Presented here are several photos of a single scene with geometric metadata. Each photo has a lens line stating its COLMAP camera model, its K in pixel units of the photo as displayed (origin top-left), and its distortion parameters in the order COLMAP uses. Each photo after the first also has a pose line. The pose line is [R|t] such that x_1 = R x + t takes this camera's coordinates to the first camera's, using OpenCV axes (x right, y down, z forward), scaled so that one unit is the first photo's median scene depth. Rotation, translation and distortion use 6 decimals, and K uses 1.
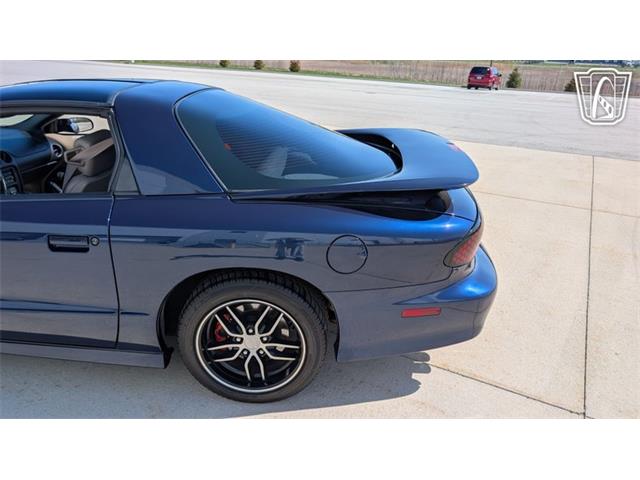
lens RADIAL K [[466.7, 0, 324.8], [0, 466.7, 248.1], [0, 0, 1]] dist [0.021239, -0.023597]
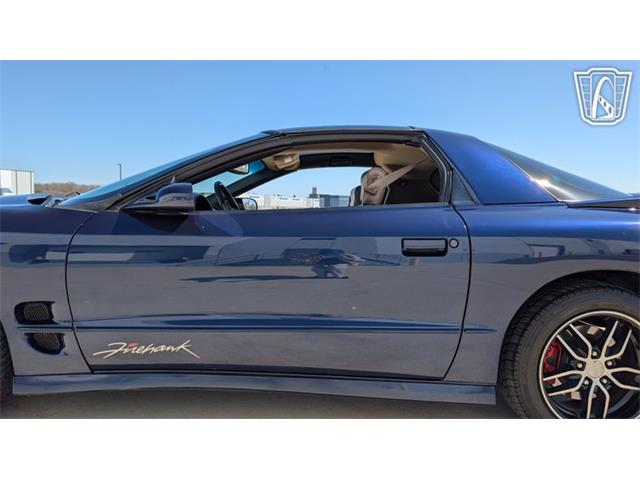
lens RADIAL K [[466.7, 0, 312.1], [0, 466.7, 241.9], [0, 0, 1]] dist [0.021239, -0.023597]
pose [[0.999043, -0.019044, 0.039367, -0.712325], [0.030865, 0.944782, -0.326244, 0.246253], [-0.030980, 0.327147, 0.944466, 0.103788]]
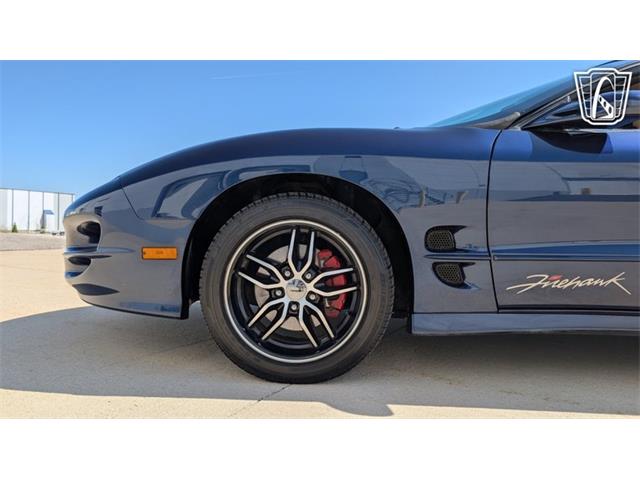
lens RADIAL K [[466.7, 0, 315.8], [0, 466.7, 236.6], [0, 0, 1]] dist [0.021239, -0.023597]
pose [[0.999808, -0.016275, -0.010939, -1.369207], [0.010862, 0.924080, -0.382046, 0.352644], [0.016326, 0.381854, 0.924079, 0.263608]]
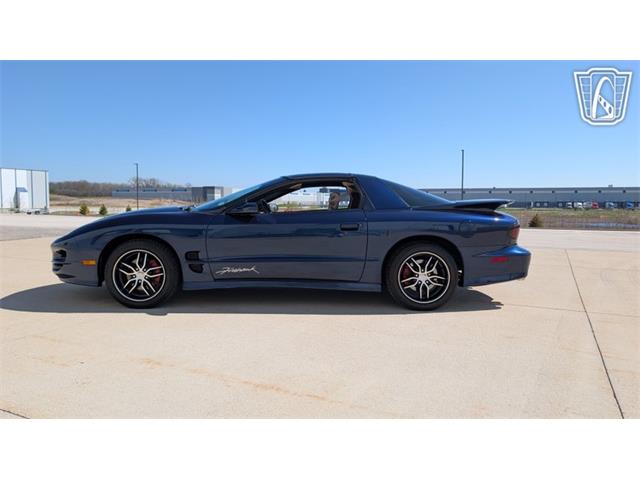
lens RADIAL K [[466.7, 0, 323.3], [0, 466.7, 228.1], [0, 0, 1]] dist [0.021239, -0.023597]
pose [[0.998629, -0.033527, 0.040204, -0.679002], [0.045287, 0.938517, -0.342250, 0.693539], [-0.026257, 0.343602, 0.938748, -1.041087]]
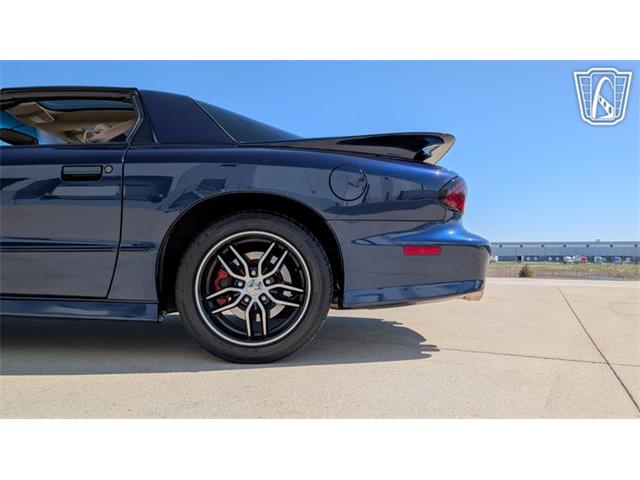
lens RADIAL K [[466.7, 0, 332.4], [0, 466.7, 237.1], [0, 0, 1]] dist [0.021239, -0.023597]
pose [[0.996706, -0.027216, 0.076395, -0.065624], [0.057581, 0.900836, -0.430325, 0.528743], [-0.057108, 0.433306, 0.899436, 0.080487]]
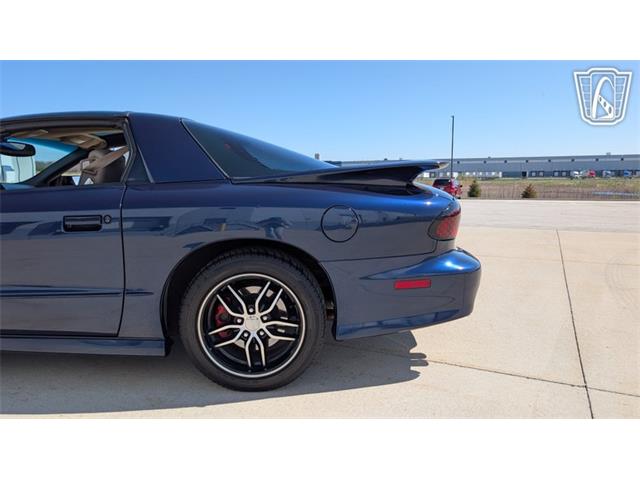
lens RADIAL K [[466.7, 0, 315.1], [0, 466.7, 242.3], [0, 0, 1]] dist [0.021239, -0.023597]
pose [[0.998284, -0.049053, 0.031978, -0.042348], [0.055665, 0.964462, -0.258293, 0.301179], [-0.018172, 0.259630, 0.965537, -0.037267]]
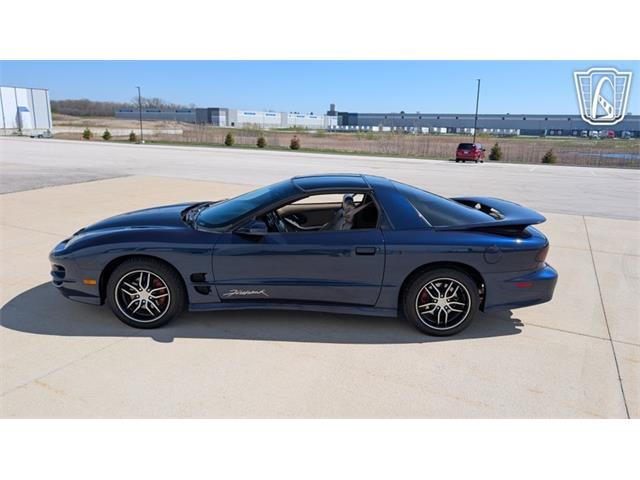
lens RADIAL K [[466.7, 0, 322.5], [0, 466.7, 230.0], [0, 0, 1]] dist [0.021239, -0.023597]
pose [[0.999577, -0.019739, 0.021364, -0.697505], [0.023321, 0.982822, -0.183079, 0.251051], [-0.017383, 0.183499, 0.982866, -1.003049]]
